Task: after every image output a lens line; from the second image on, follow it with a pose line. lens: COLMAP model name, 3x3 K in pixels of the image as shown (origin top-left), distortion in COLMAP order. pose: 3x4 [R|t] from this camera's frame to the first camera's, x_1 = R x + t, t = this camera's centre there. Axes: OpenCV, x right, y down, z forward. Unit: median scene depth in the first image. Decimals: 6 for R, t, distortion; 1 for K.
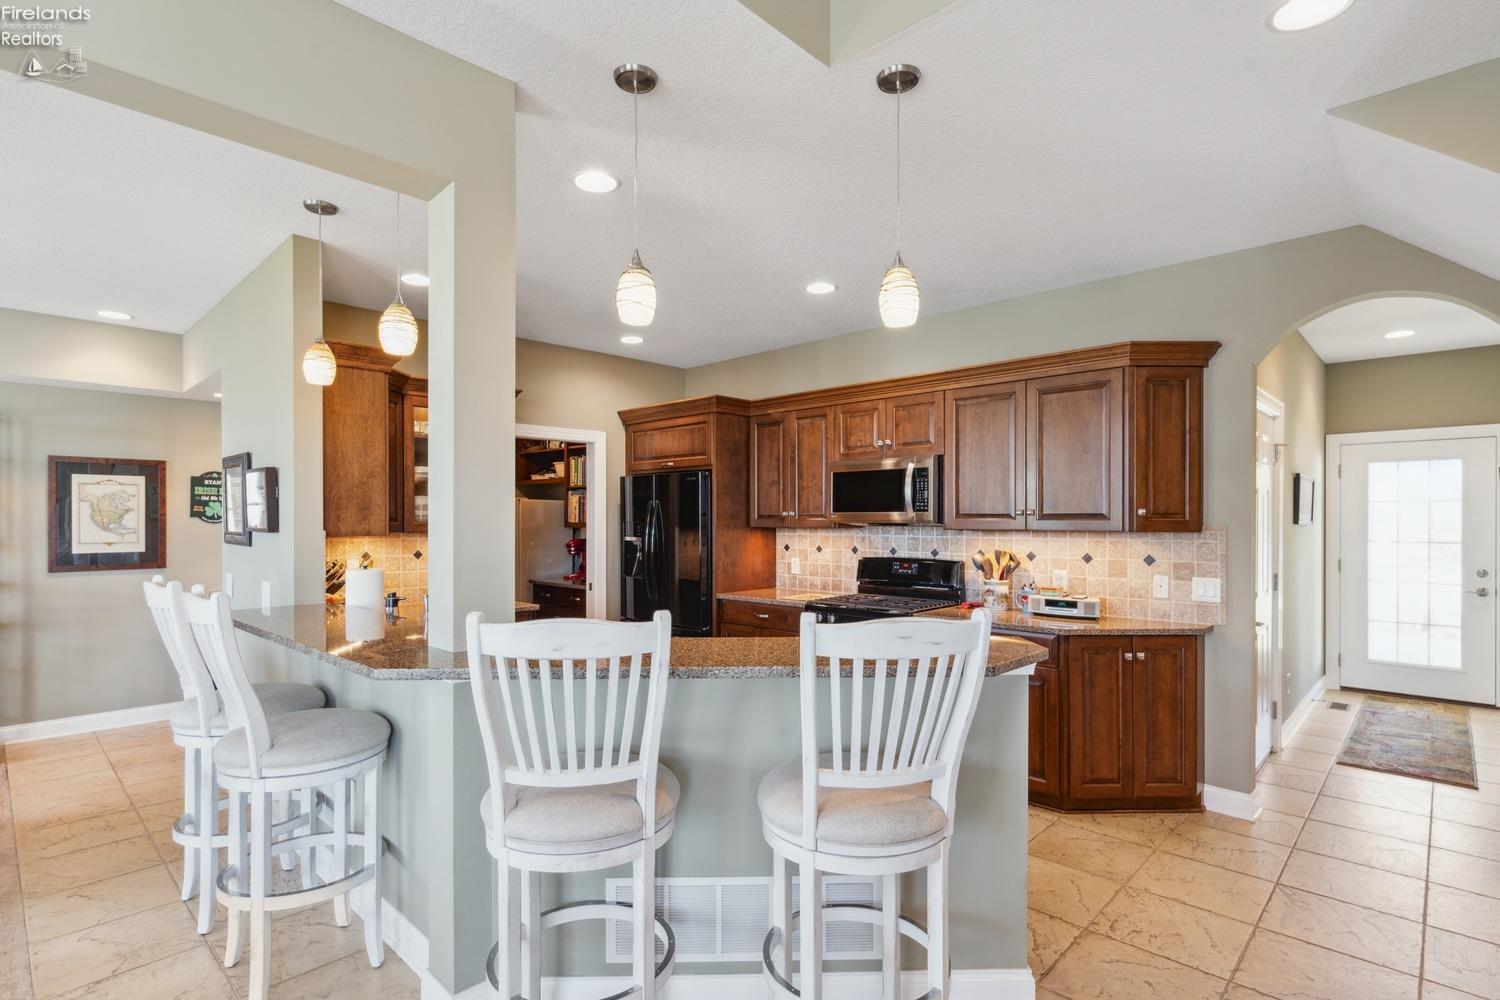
lens RADIAL K [[740.6, 0, 740.8], [0, 740.6, 522.0], [0, 0, 1]] dist [0.000055, 0.001639]
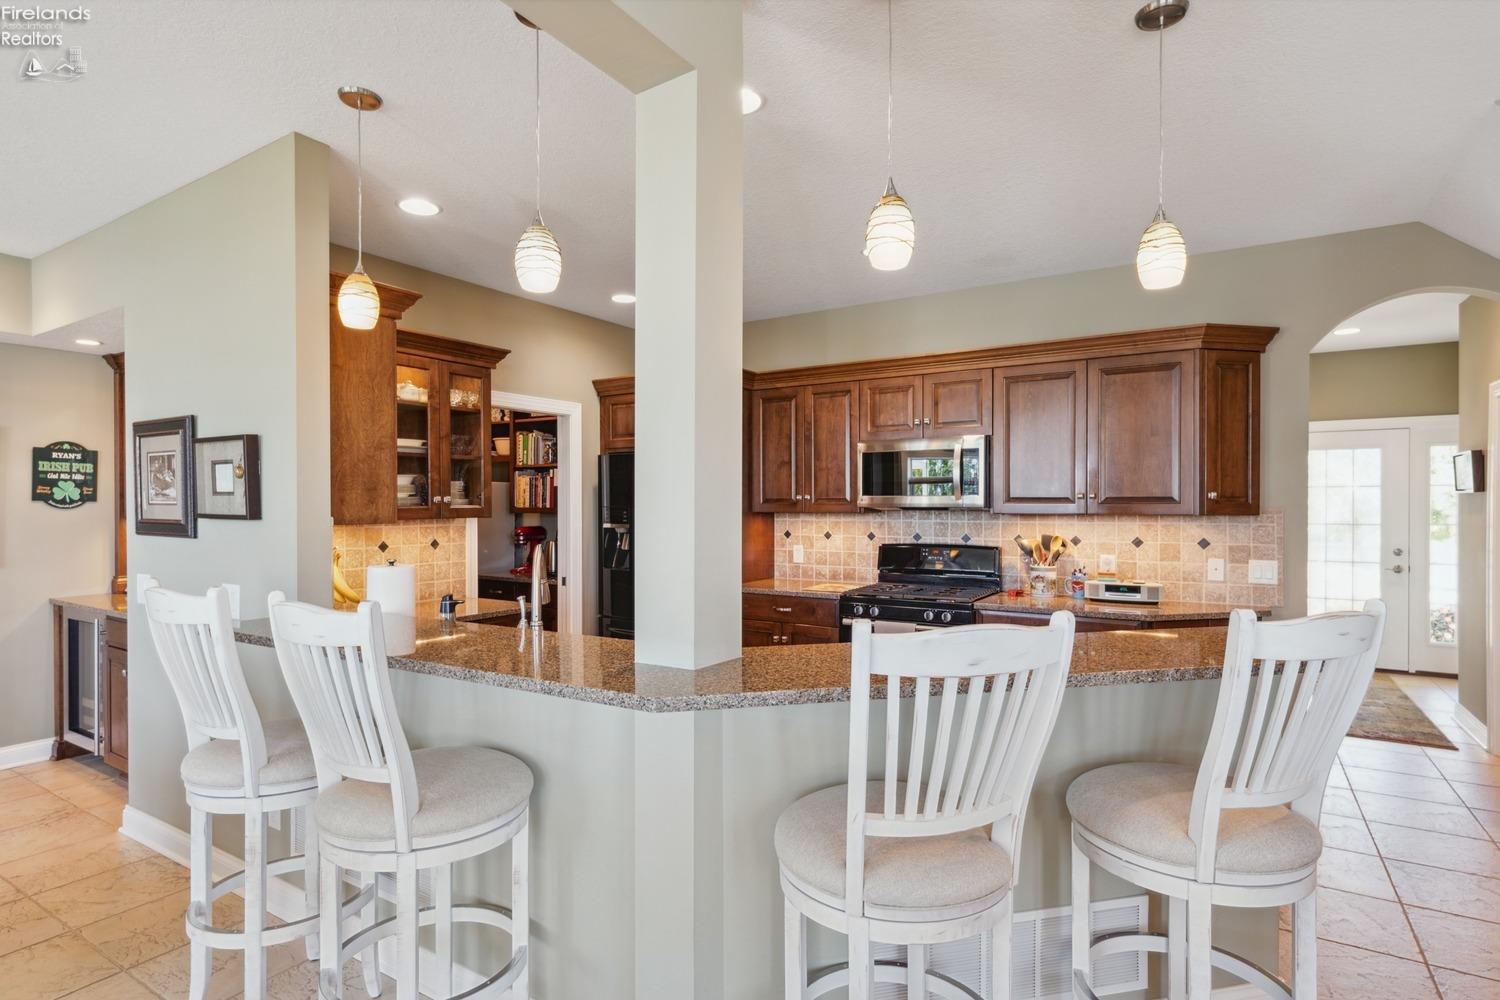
lens RADIAL K [[775.0, 0, 744.3], [0, 775.0, 510.5], [0, 0, 1]] dist [0.007429, -0.004832]
pose [[0.978651, -0.002308, 0.205518, -0.228246], [0.001568, 0.999992, 0.003765, 0.001601], [-0.205525, -0.003362, 0.978646, 0.082986]]
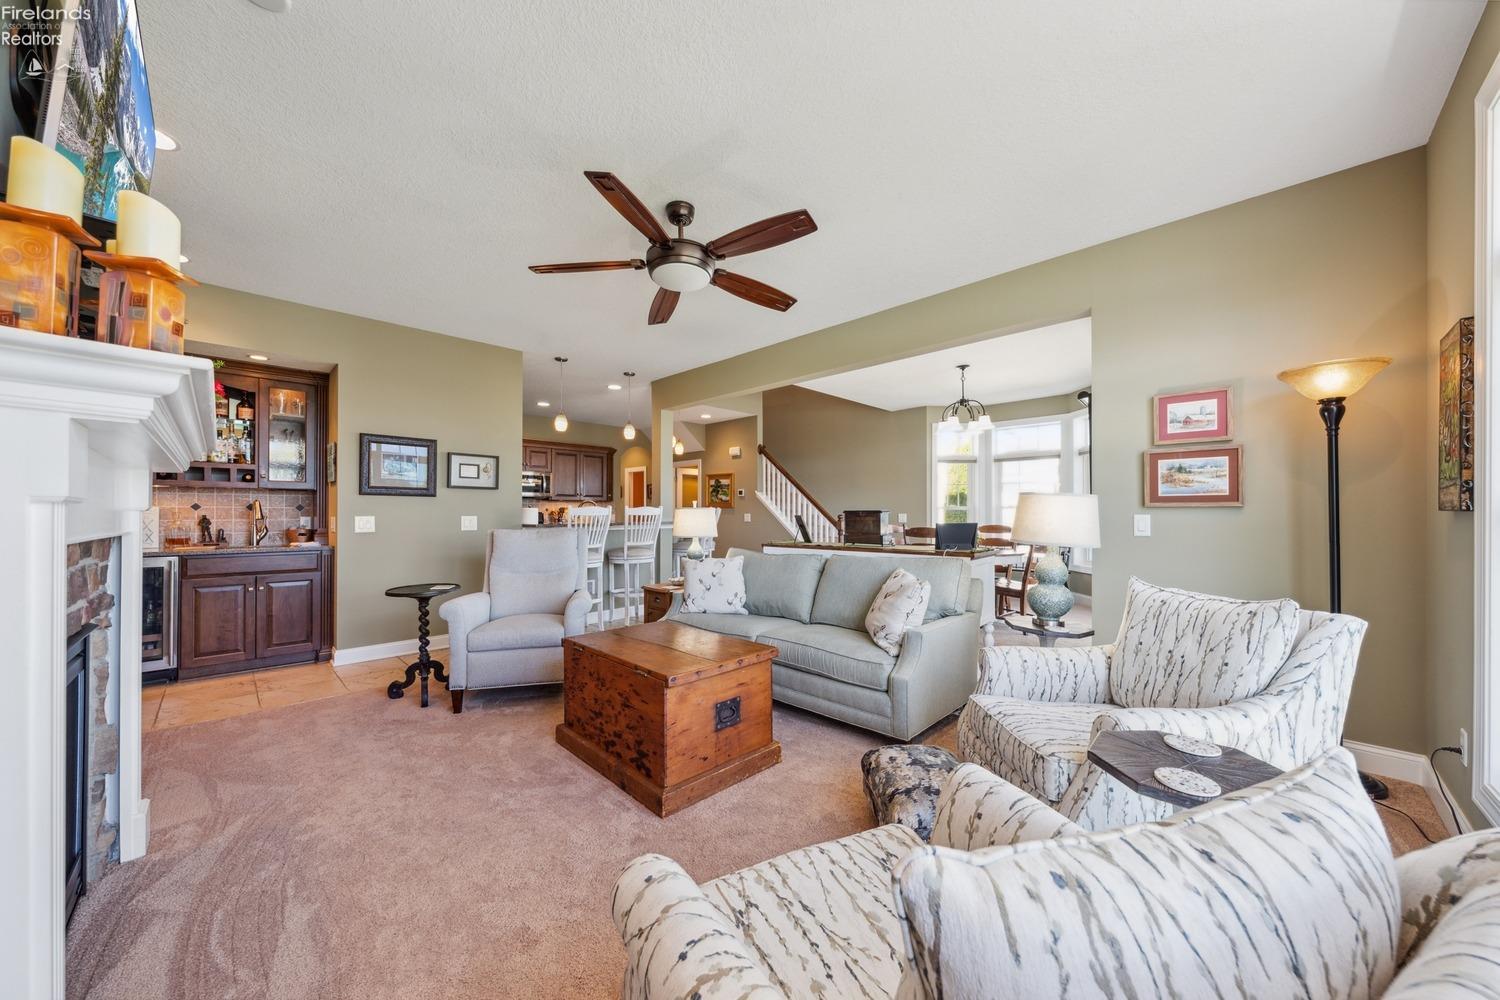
lens RADIAL K [[543.8, 0, 754.7], [0, 543.8, 508.8], [0, 0, 1]] dist [-0.001962, 0.000387]
pose [[0.009349, 0.012140, 0.999883, -1.561885], [0.002739, 0.999922, -0.012167, 0.063559], [-0.999953, 0.002852, 0.009315, 0.227262]]
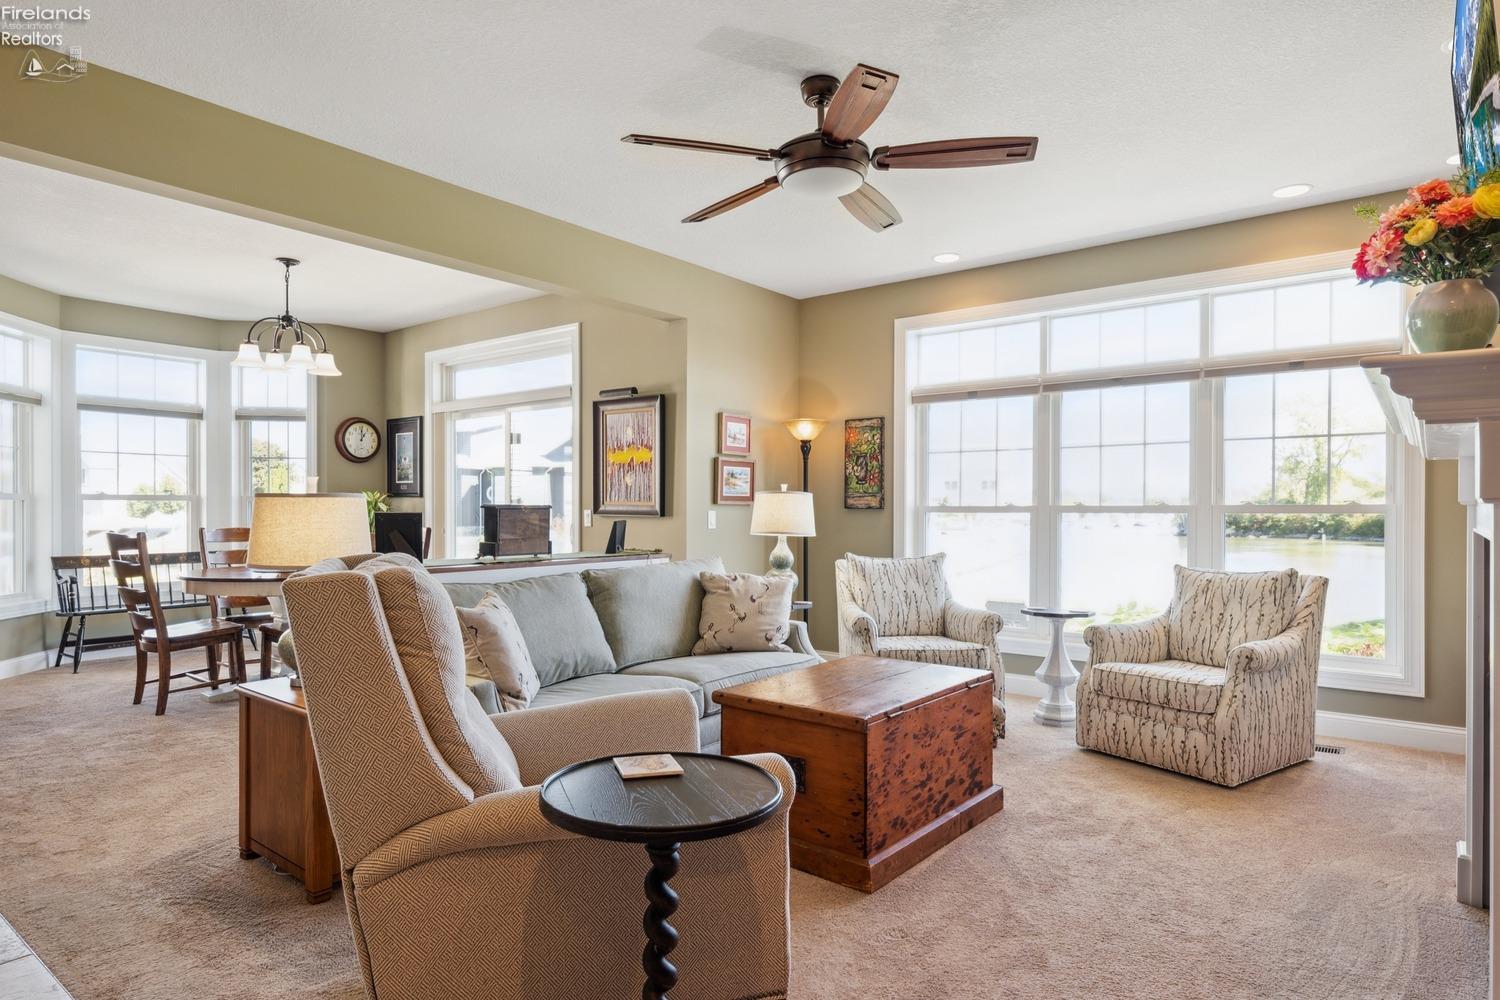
lens RADIAL K [[873.1, 0, 769.0], [0, 873.1, 516.3], [0, 0, 1]] dist [-0.023122, 0.007839]
pose [[-0.993617, 0.000701, -0.112807, -0.832464], [-0.000444, 0.999949, 0.010118, 0.059289], [0.112808, 0.010103, -0.993565, 1.024339]]
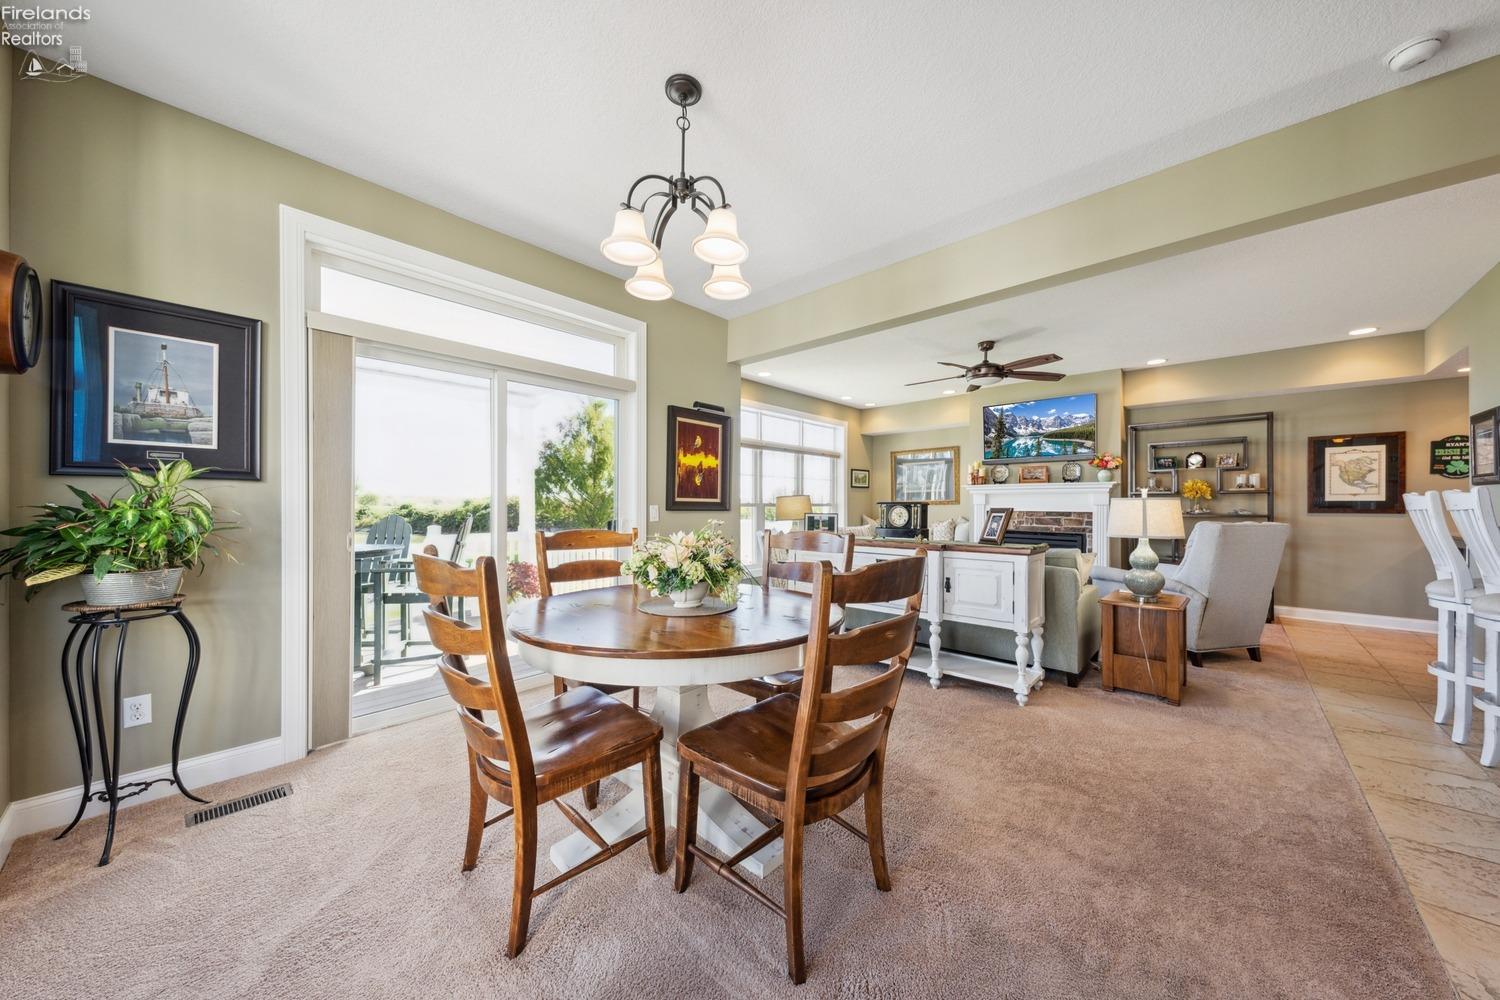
lens RADIAL K [[521.0, 0, 733.2], [0, 521.0, 504.5], [0, 0, 1]] dist [-0.000239, -0.000039]
pose [[0.015791, -0.001903, -0.999873, 0.145773], [-0.004425, 0.999988, -0.001973, 0.062341], [0.999866, 0.004456, 0.015783, -0.235274]]
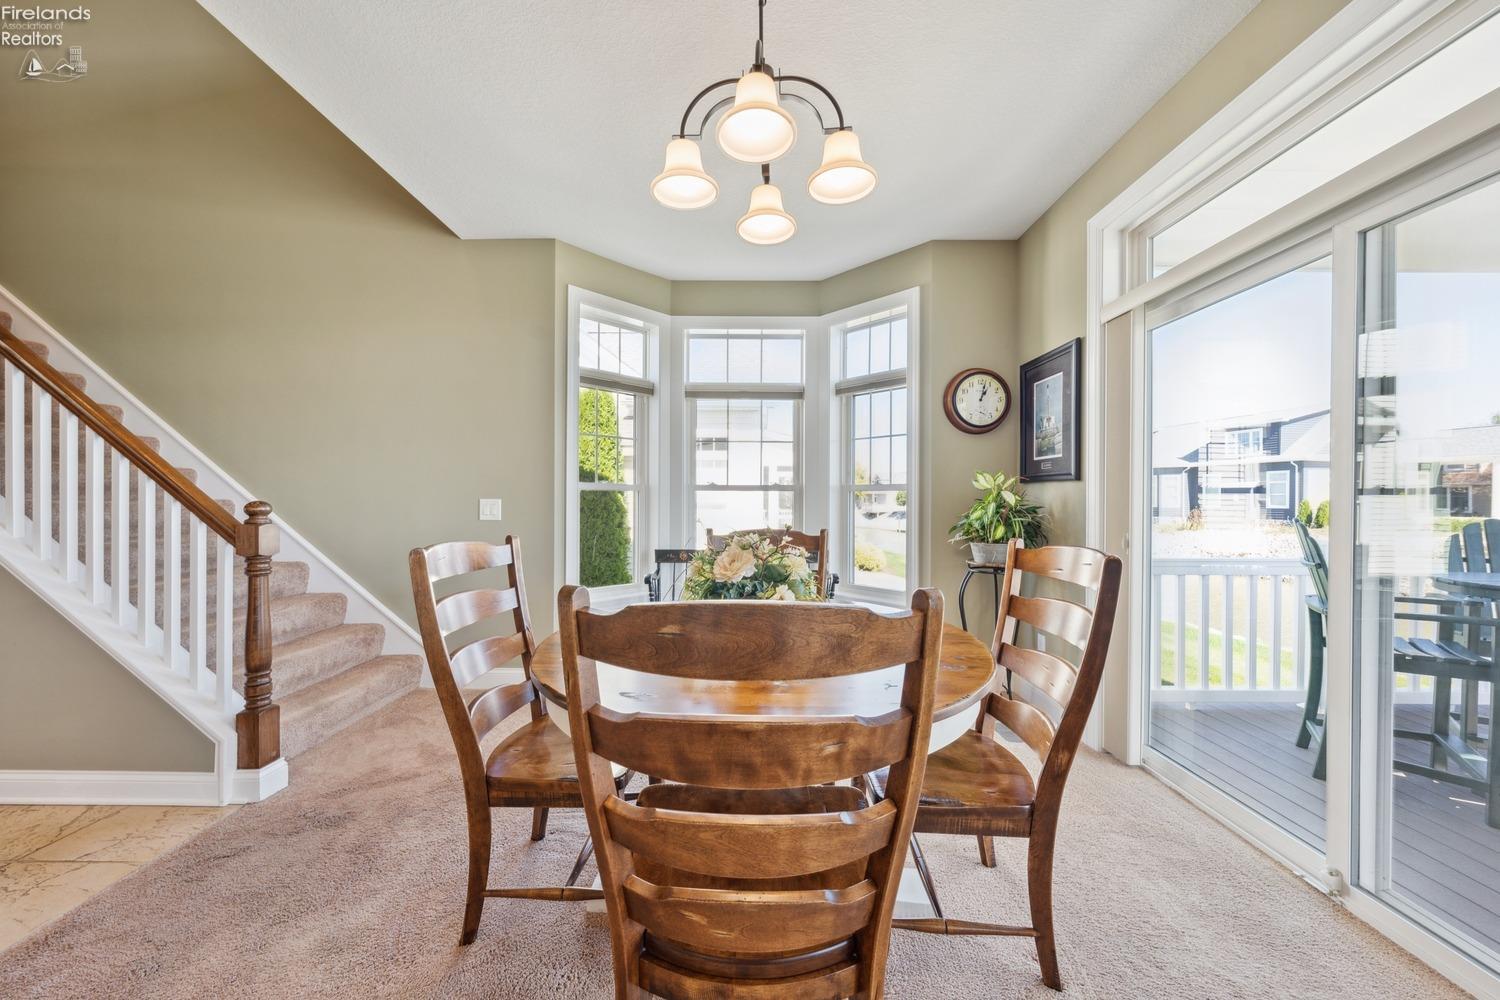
lens RADIAL K [[521.0, 0, 756.1], [0, 521.0, 501.5], [0, 0, 1]] dist [-0.000239, -0.000039]
pose [[-0.690876, -0.004530, 0.722959, -0.537282], [-0.002304, 0.999989, 0.004064, 0.061259], [-0.722970, 0.001142, -0.690879, -0.024571]]
